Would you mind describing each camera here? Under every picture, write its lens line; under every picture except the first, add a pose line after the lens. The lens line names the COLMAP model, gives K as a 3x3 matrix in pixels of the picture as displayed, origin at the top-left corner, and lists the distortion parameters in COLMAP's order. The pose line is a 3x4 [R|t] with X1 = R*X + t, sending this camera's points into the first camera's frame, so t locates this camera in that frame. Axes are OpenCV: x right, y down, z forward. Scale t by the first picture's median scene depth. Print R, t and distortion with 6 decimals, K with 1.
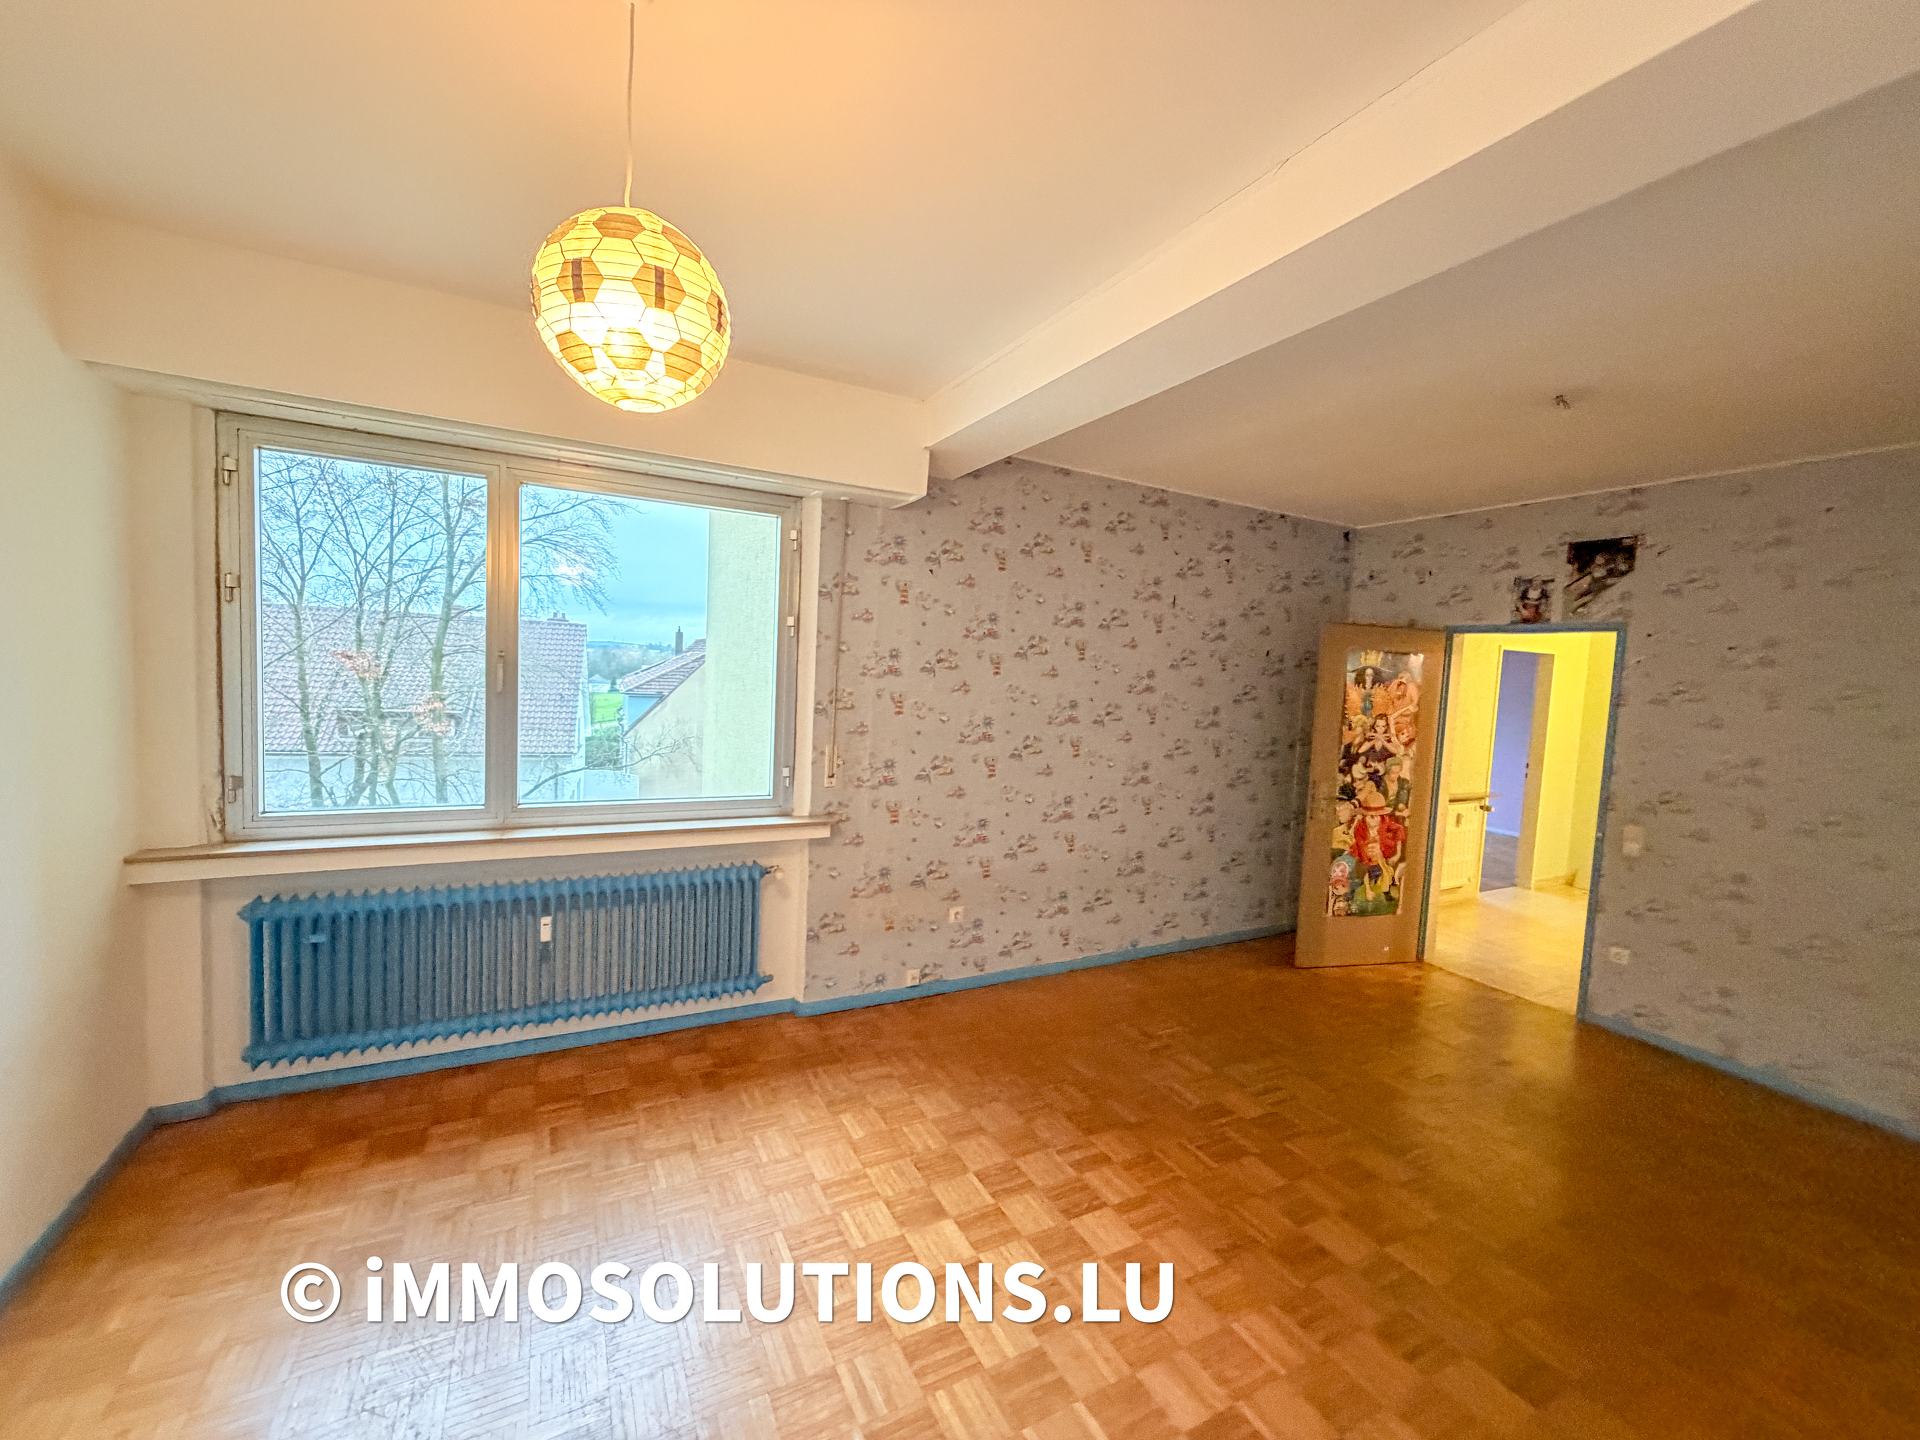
lens RADIAL K [[758.5, 0, 956.8], [0, 758.5, 716.1], [0, 0, 1]] dist [-0.000662, 0.000813]
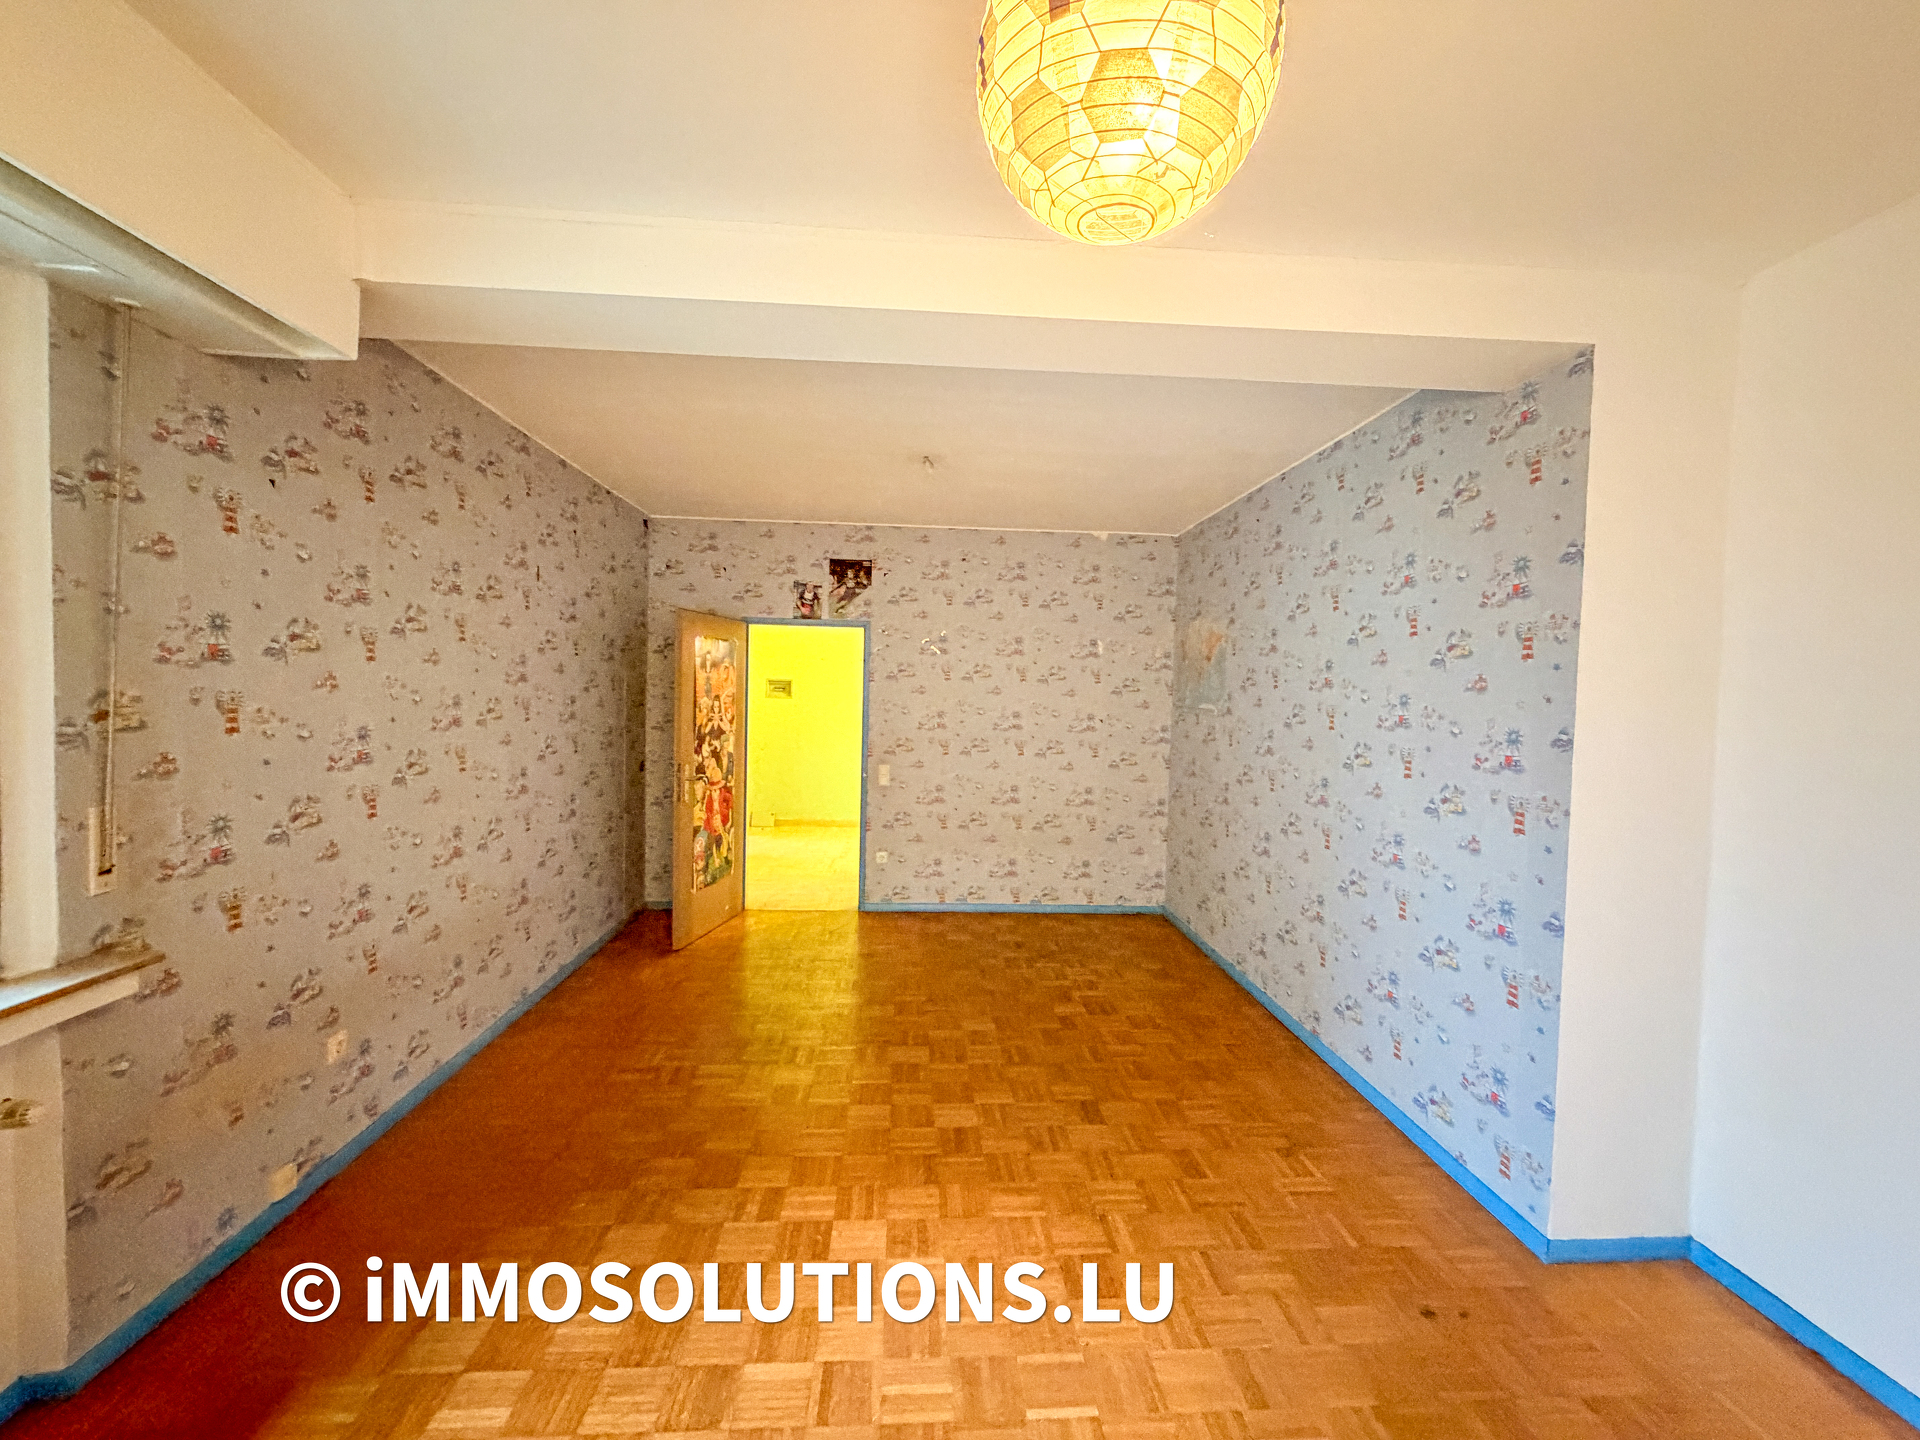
lens RADIAL K [[758.5, 0, 955.0], [0, 758.5, 717.2], [0, 0, 1]] dist [-0.000662, 0.000813]
pose [[0.420340, -0.071209, 0.904568, -0.322412], [0.052733, 0.997148, 0.053993, -0.014331], [-0.905833, 0.025005, 0.422896, 0.262317]]
